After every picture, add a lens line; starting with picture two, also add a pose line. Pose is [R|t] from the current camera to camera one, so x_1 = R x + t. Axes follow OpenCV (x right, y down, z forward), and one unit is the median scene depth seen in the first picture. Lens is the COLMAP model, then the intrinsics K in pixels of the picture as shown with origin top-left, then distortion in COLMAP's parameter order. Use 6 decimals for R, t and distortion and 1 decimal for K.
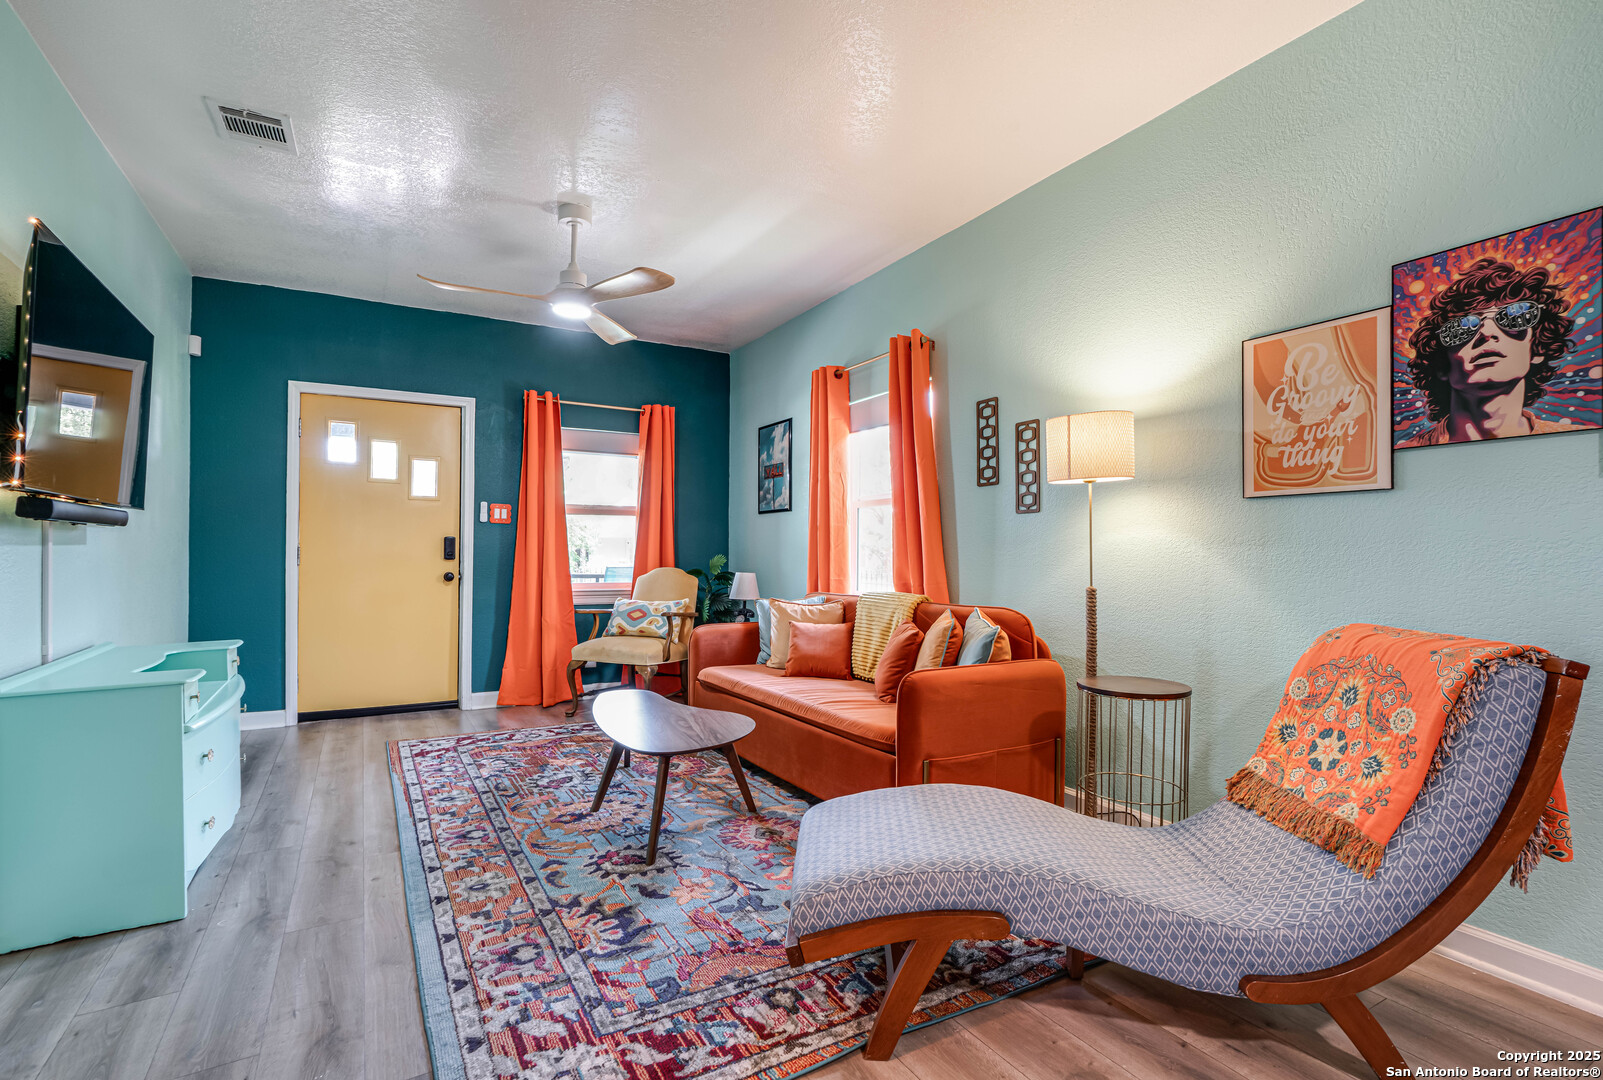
lens RADIAL K [[726.8, 0, 779.0], [0, 726.8, 558.5], [0, 0, 1]] dist [-0.009041, 0.003389]
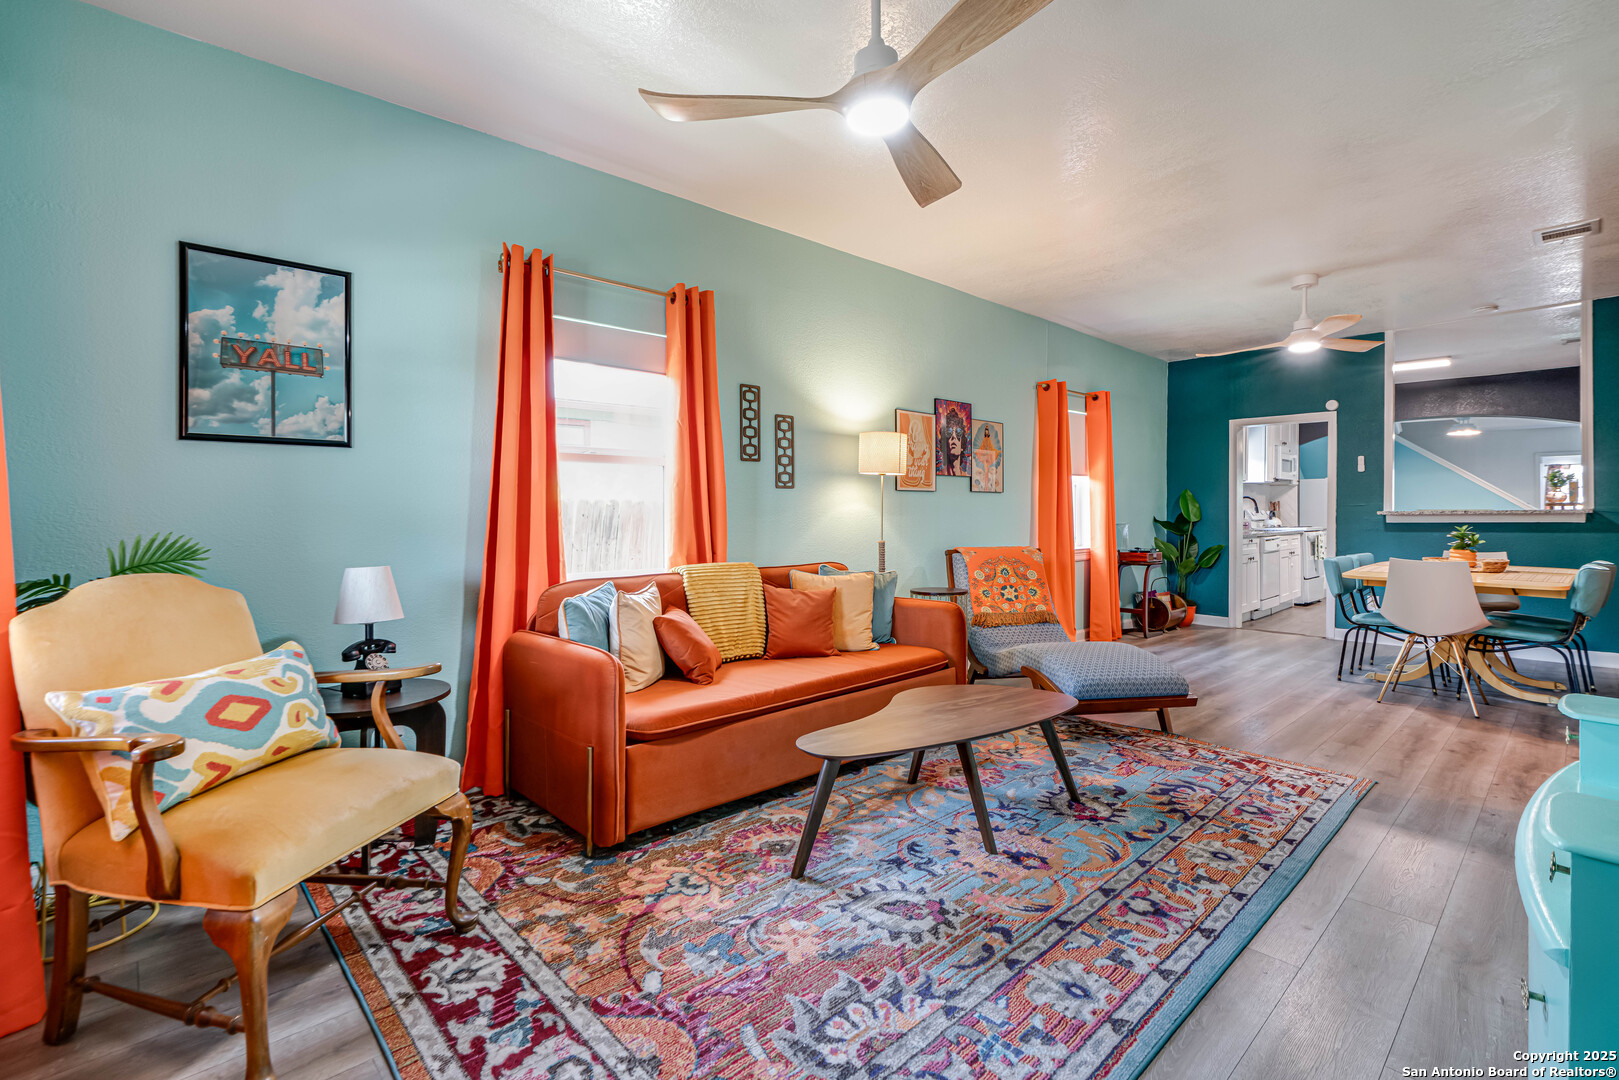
lens RADIAL K [[734.0, 0, 782.2], [0, 734.0, 523.8], [0, 0, 1]] dist [-0.009041, 0.003389]
pose [[-0.205401, -0.010323, 0.978624, -0.898247], [0.014778, 0.999798, 0.013648, -0.019224], [-0.978566, 0.017265, -0.205207, 1.265921]]
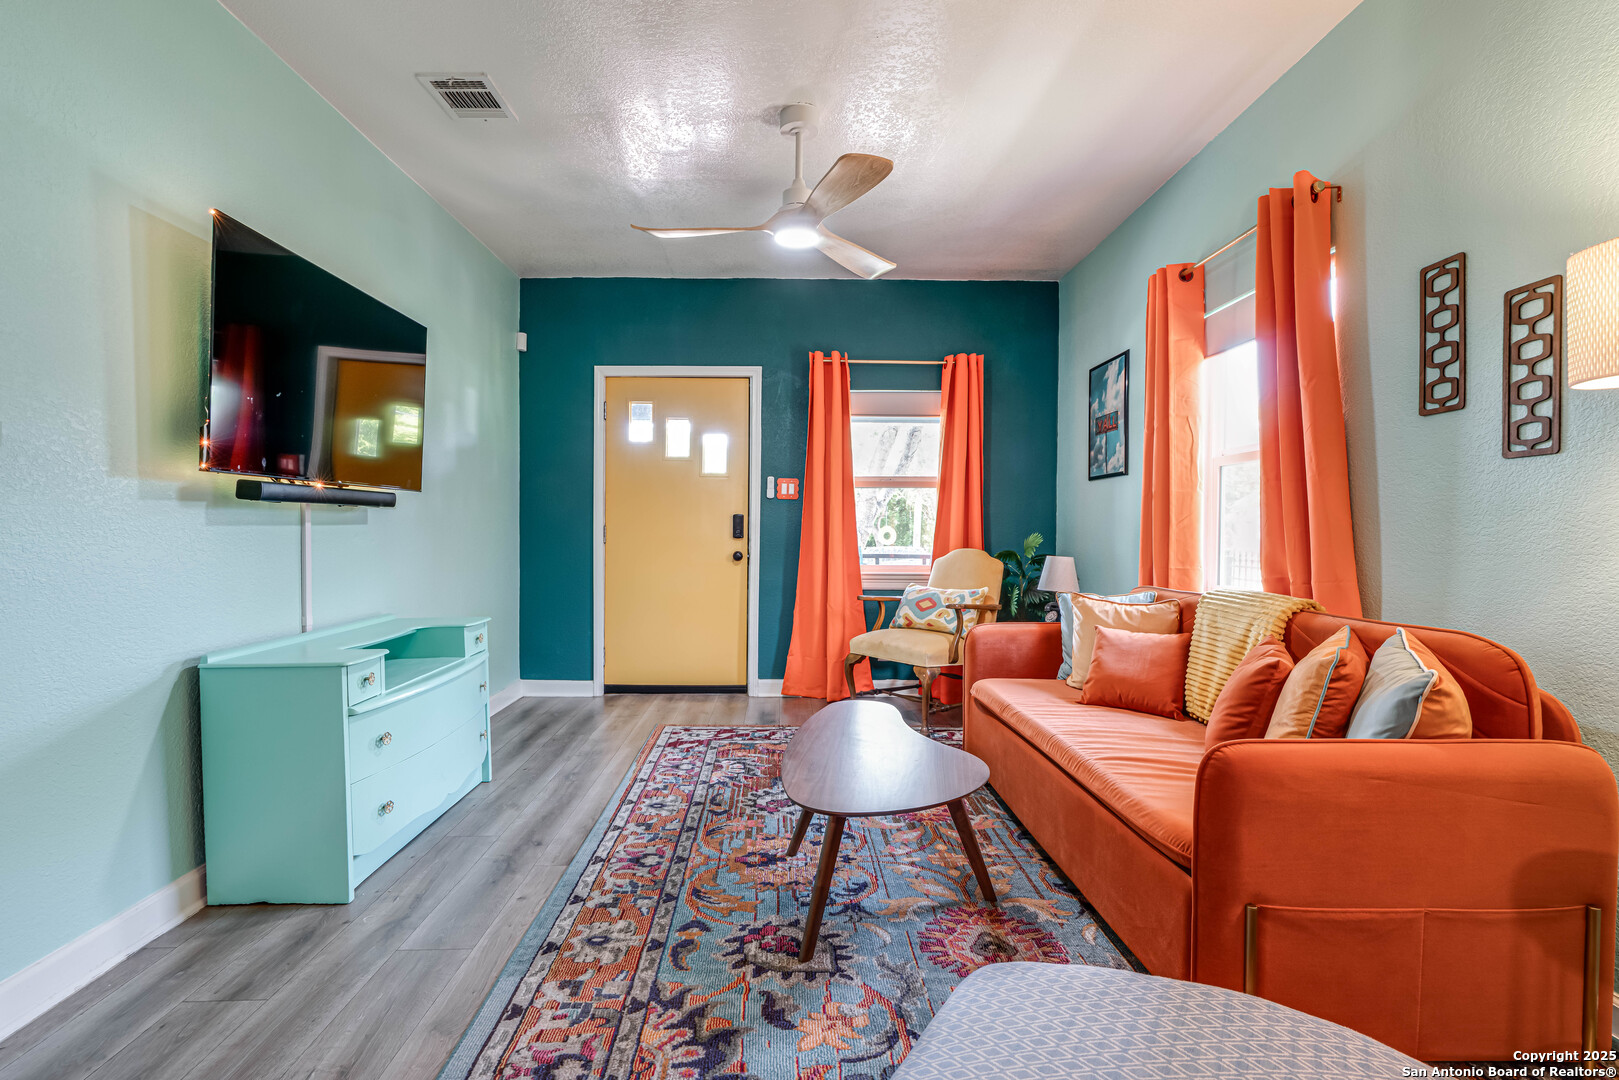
lens RADIAL K [[745.1, 0, 800.6], [0, 745.1, 545.0], [0, 0, 1]] dist [-0.003733, 0.003880]
pose [[0.882733, 0.007714, -0.469812, 0.126080], [-0.002334, 0.999925, 0.012033, -0.002552], [0.469870, -0.009525, 0.882684, 0.261204]]
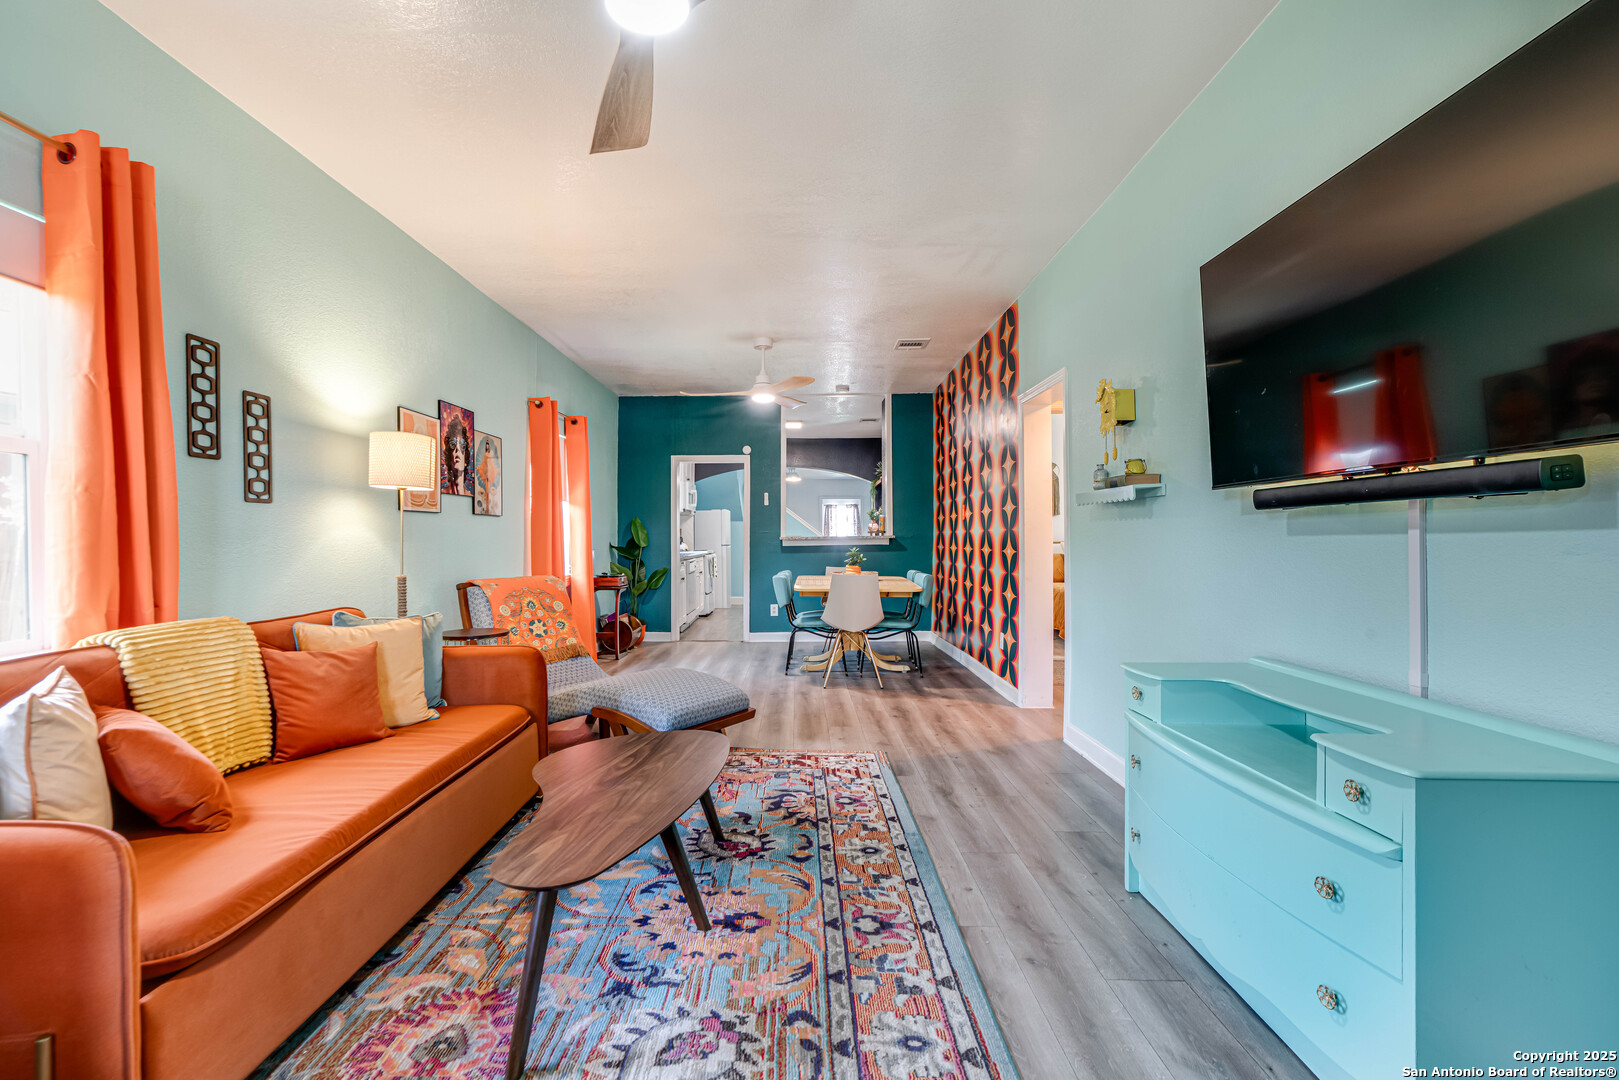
lens RADIAL K [[734.0, 0, 779.2], [0, 734.0, 549.6], [0, 0, 1]] dist [-0.009041, 0.003389]
pose [[-0.855110, -0.000375, 0.518447, -0.614820], [0.014294, 0.999603, 0.024298, -0.020307], [-0.518250, 0.028187, -0.854764, 1.414415]]
